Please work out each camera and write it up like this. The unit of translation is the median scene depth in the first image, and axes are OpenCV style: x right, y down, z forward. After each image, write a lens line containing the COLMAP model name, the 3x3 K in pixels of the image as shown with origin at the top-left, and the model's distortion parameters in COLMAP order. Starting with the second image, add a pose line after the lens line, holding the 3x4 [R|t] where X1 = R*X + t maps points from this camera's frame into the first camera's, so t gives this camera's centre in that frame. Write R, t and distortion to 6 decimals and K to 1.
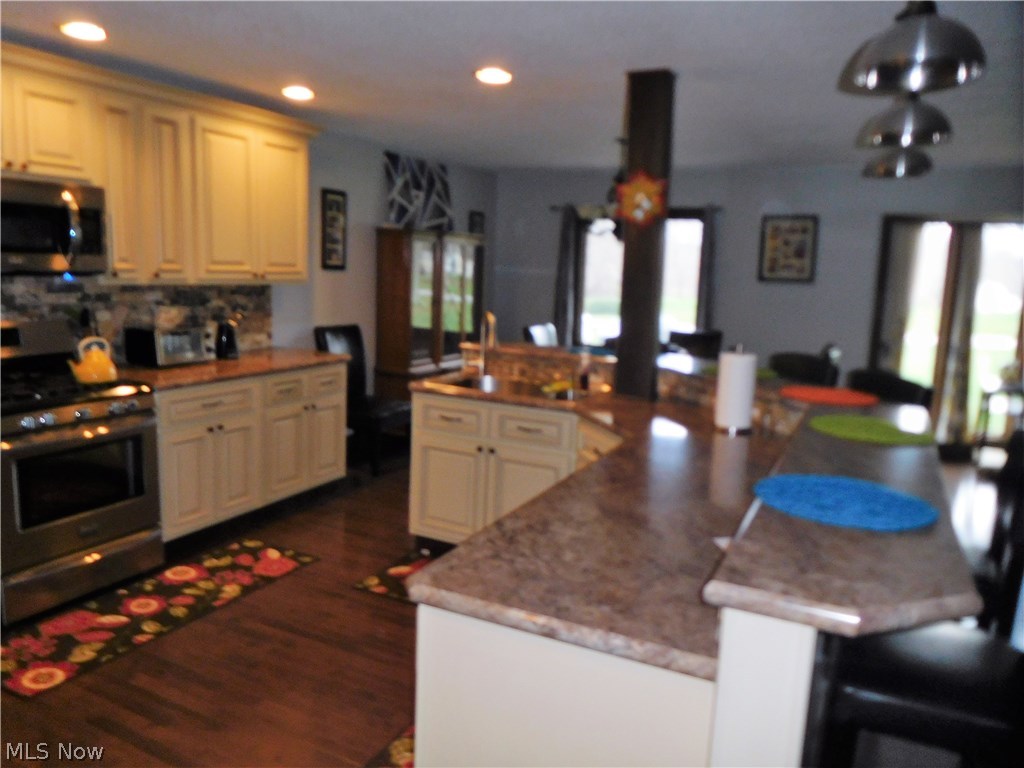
lens RADIAL K [[759.5, 0, 512.0], [0, 759.5, 384.0], [0, 0, 1]] dist [-0.005154, -0.005880]
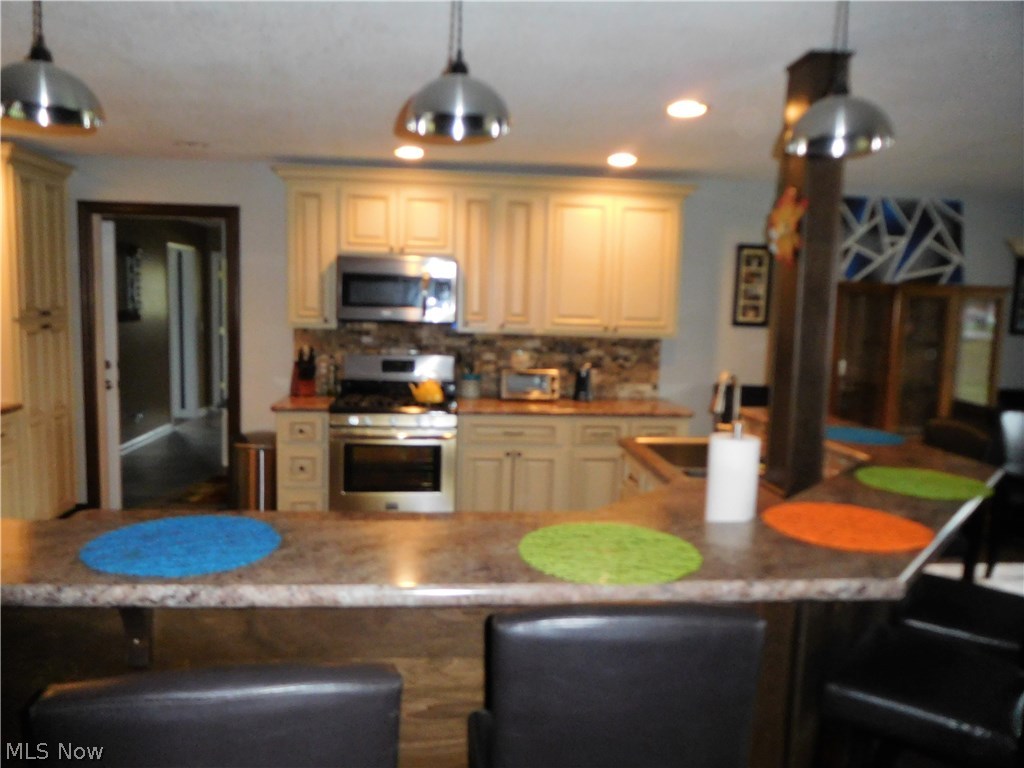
lens RADIAL K [[759.5, 0, 512.0], [0, 759.5, 384.0], [0, 0, 1]] dist [-0.005154, -0.005880]
pose [[0.534877, 0.069359, -0.842078, 0.507759], [-0.144323, 0.989478, -0.010172, -0.031295], [0.832513, 0.126972, 0.539260, 0.292770]]
